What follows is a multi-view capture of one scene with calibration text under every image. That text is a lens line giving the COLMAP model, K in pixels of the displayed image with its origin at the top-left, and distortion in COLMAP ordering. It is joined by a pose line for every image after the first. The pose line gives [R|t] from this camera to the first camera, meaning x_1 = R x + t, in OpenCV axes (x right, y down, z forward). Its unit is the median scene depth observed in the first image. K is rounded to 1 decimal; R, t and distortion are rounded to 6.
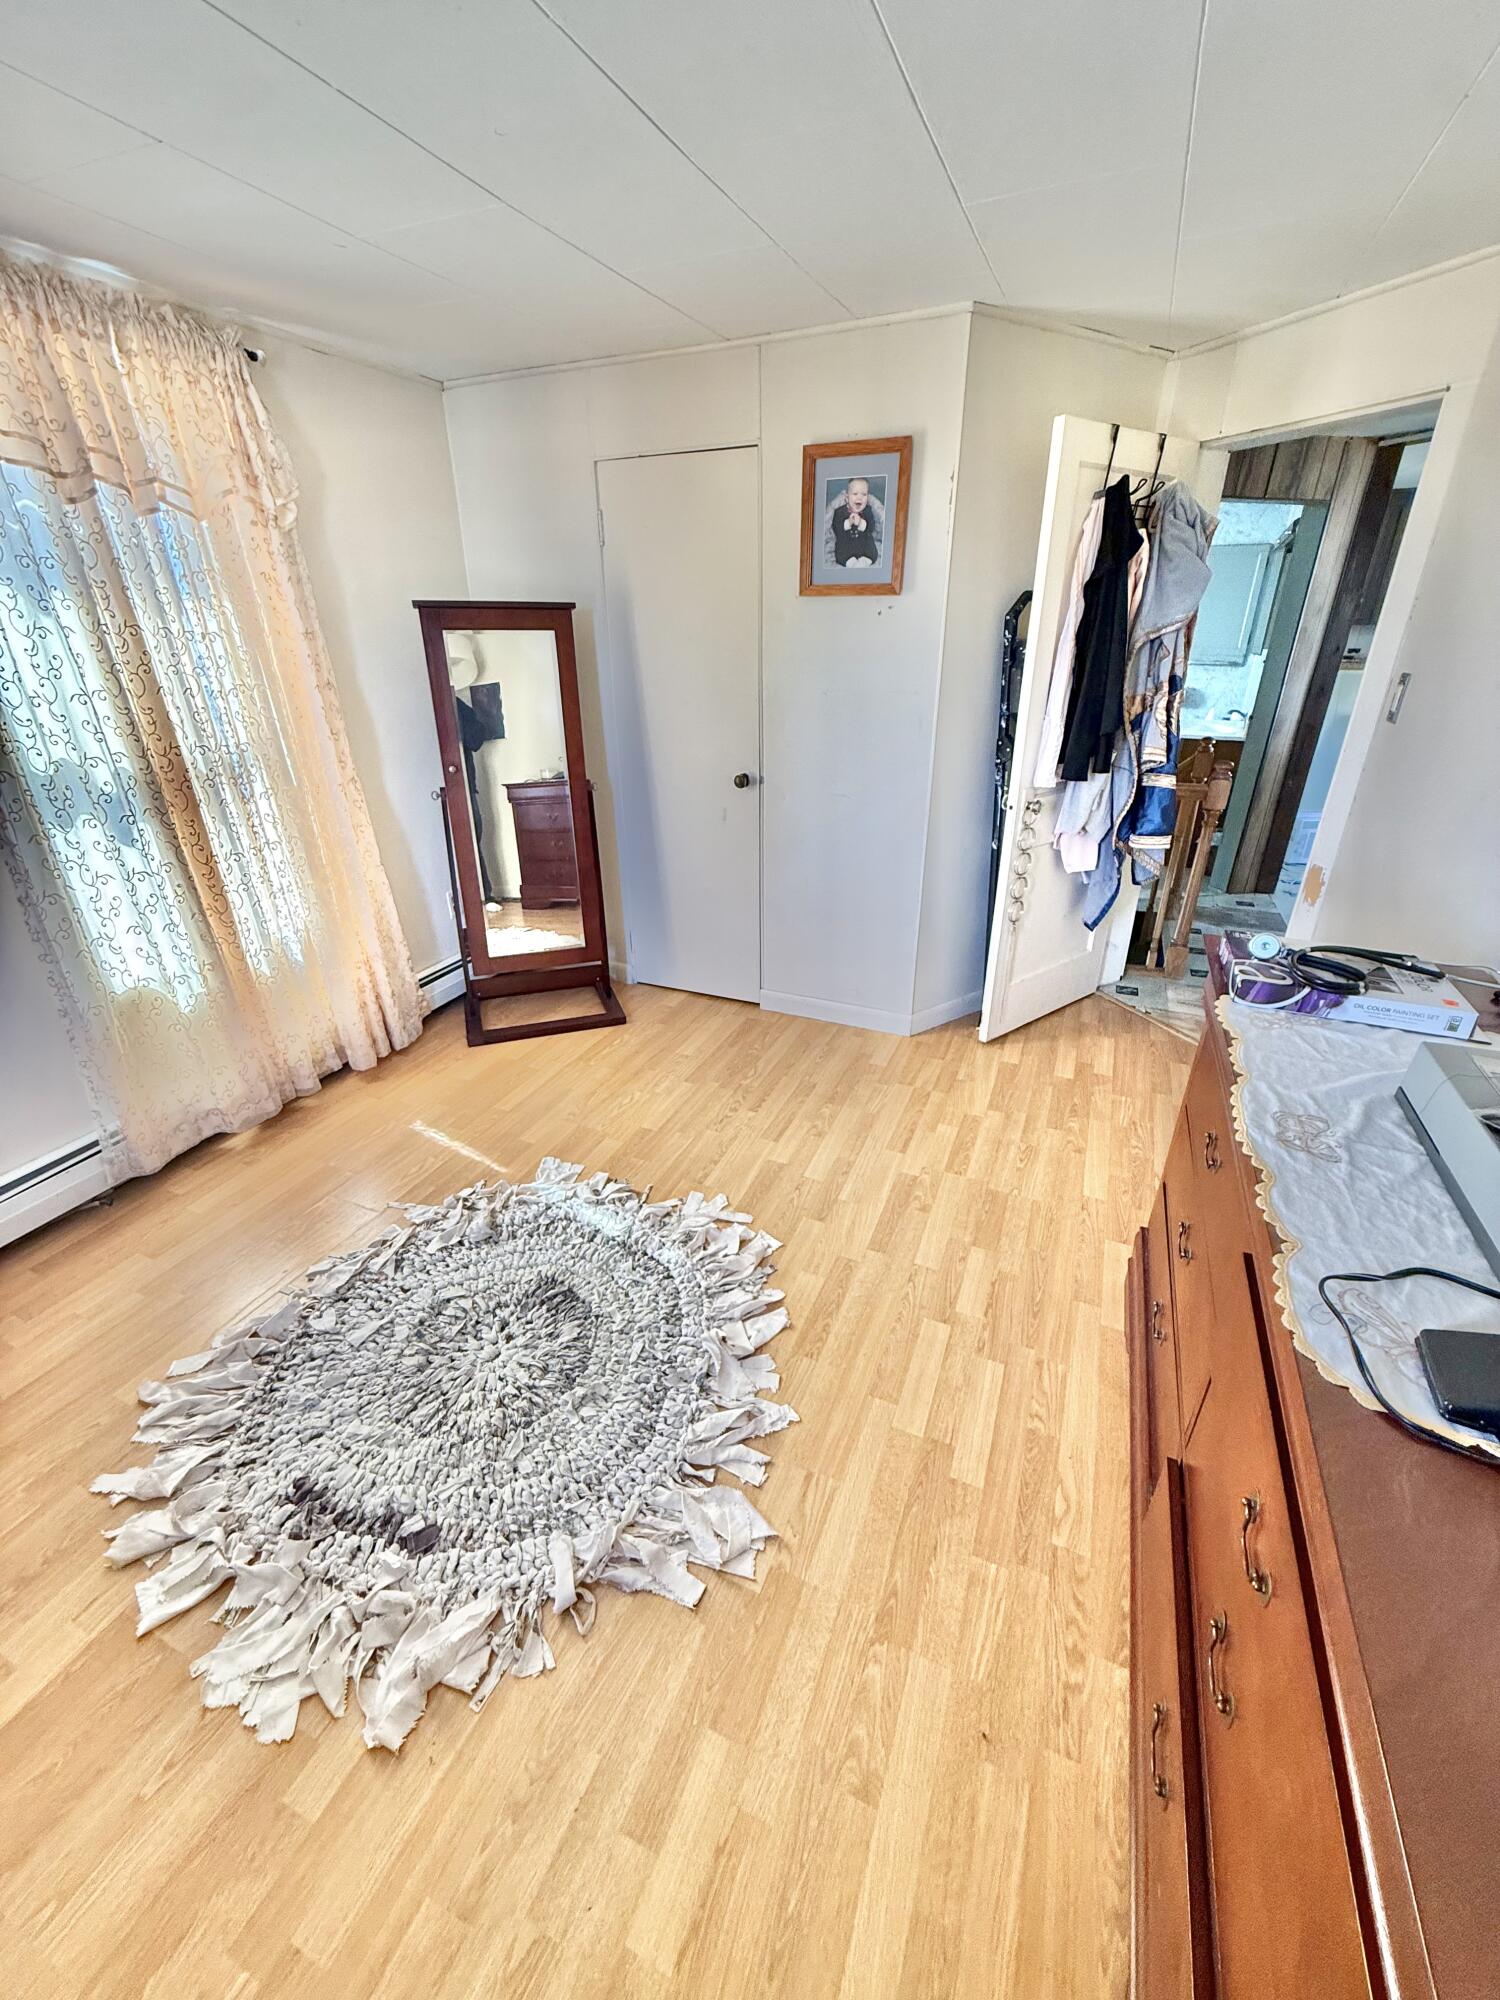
lens RADIAL K [[796.6, 0, 757.1], [0, 796.6, 997.6], [0, 0, 1]] dist [-0.001871, -0.000210]
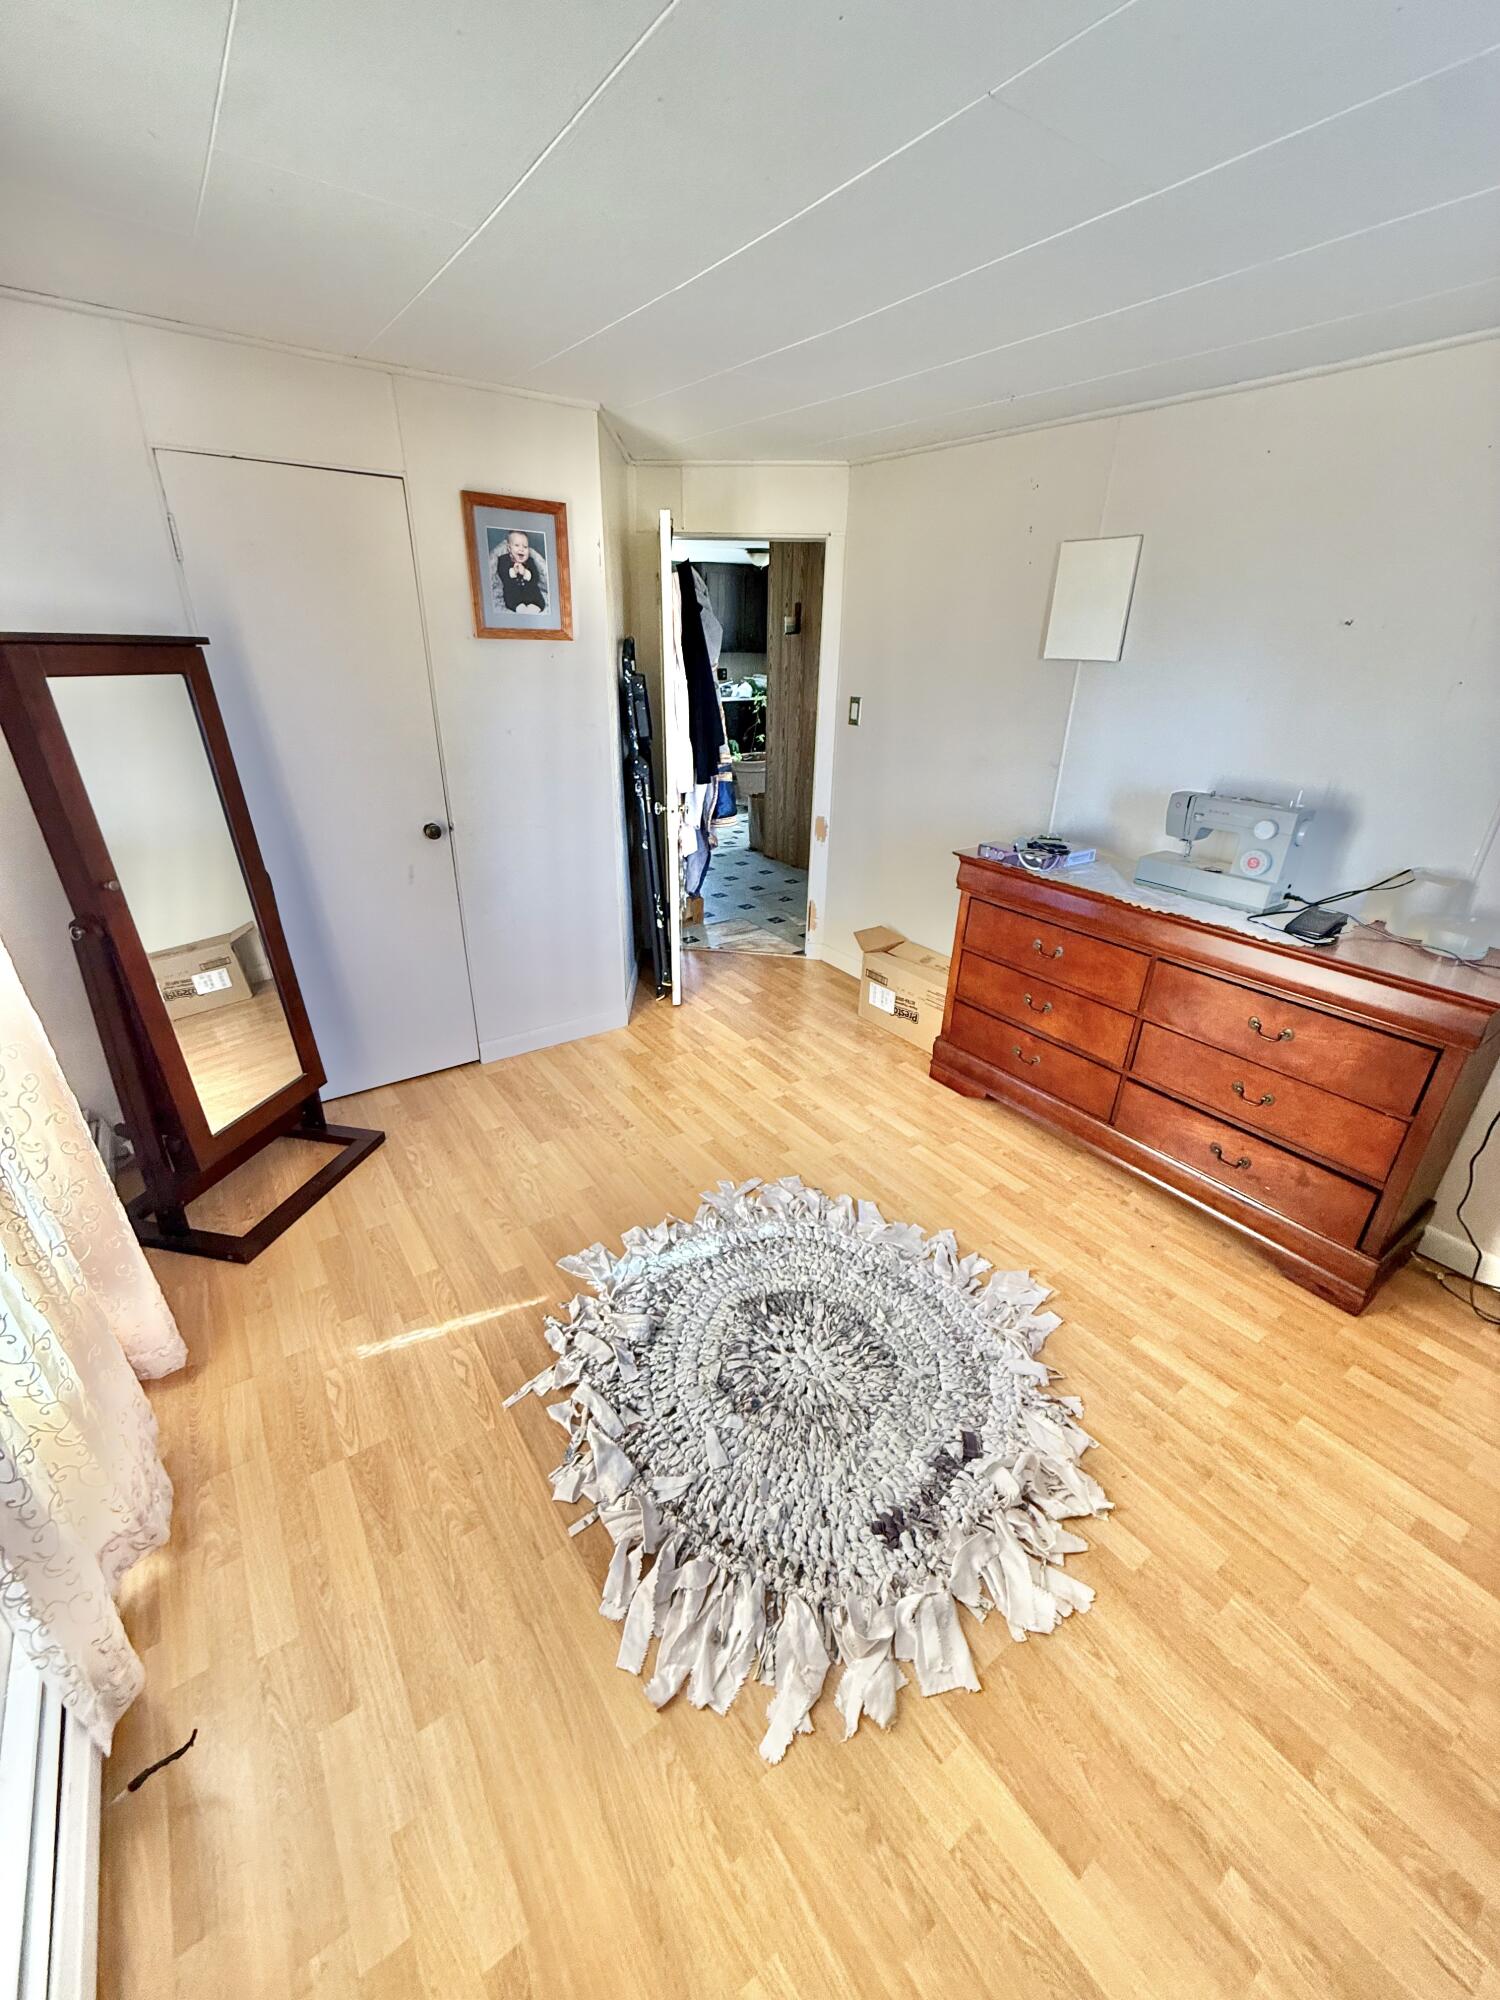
lens RADIAL K [[793.3, 0, 749.7], [0, 793.3, 997.2], [0, 0, 1]] dist [-0.001203, 0.000149]
pose [[0.513666, -0.335021, 0.789878, -0.753525], [0.341029, 0.924491, 0.170341, -0.152566], [-0.787303, 0.181872, 0.589132, 0.246777]]
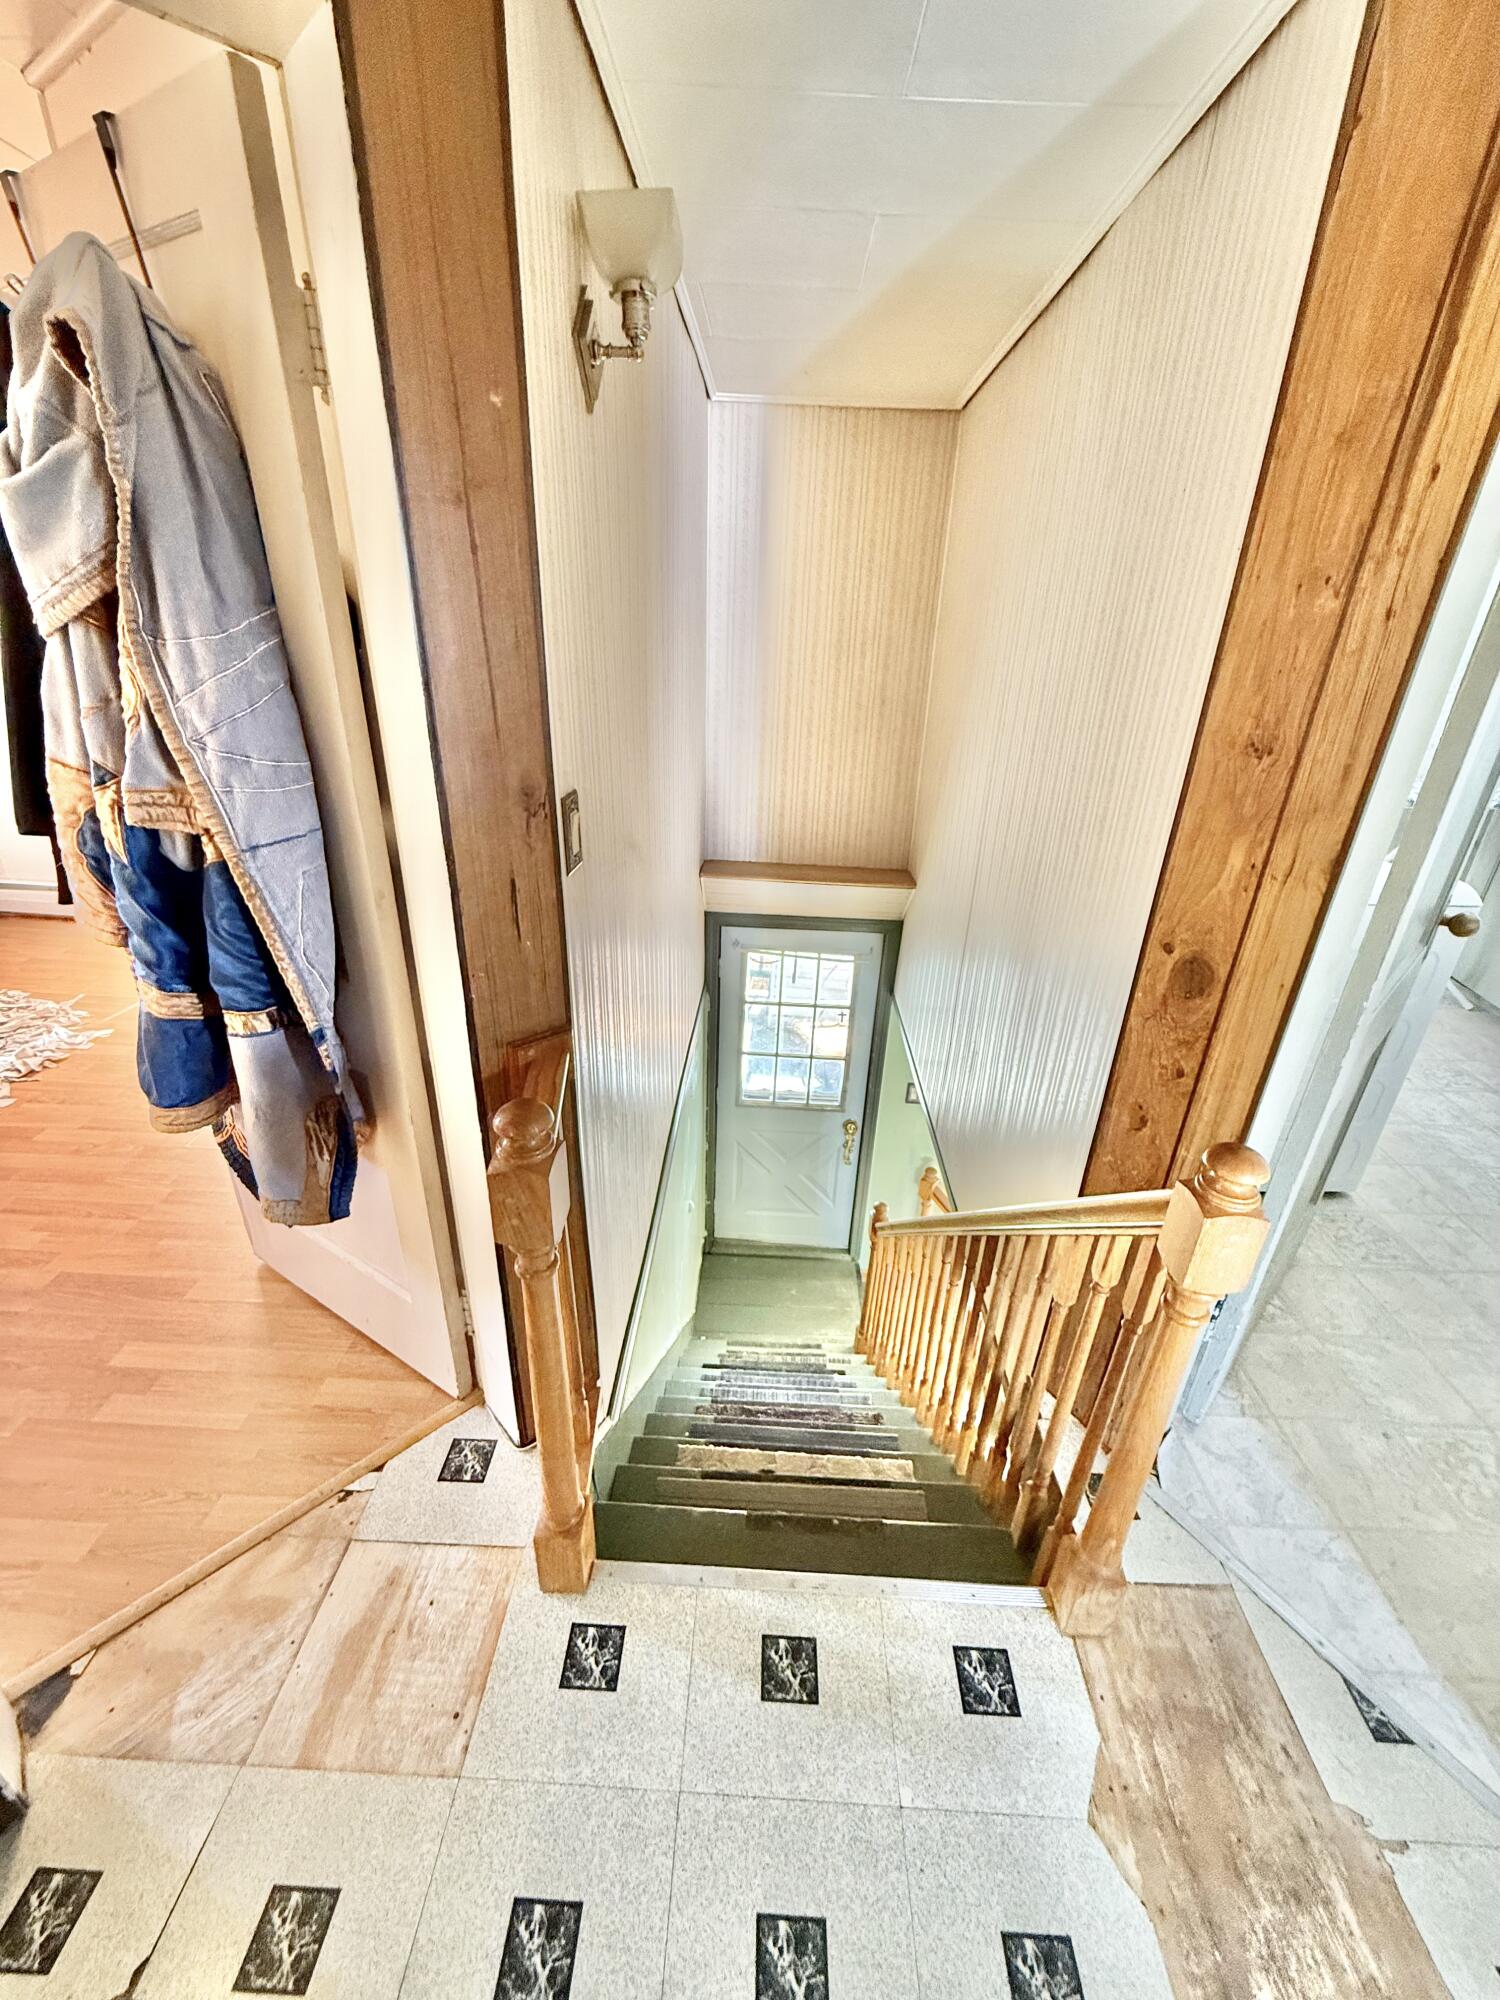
lens RADIAL K [[793.3, 0, 749.7], [0, 793.3, 997.2], [0, 0, 1]] dist [-0.001203, 0.000149]
pose [[0.367779, 0.405870, -0.836665, 1.142247], [-0.422557, 0.874411, 0.238434, -0.599986], [0.828362, 0.265848, 0.493093, 1.187328]]
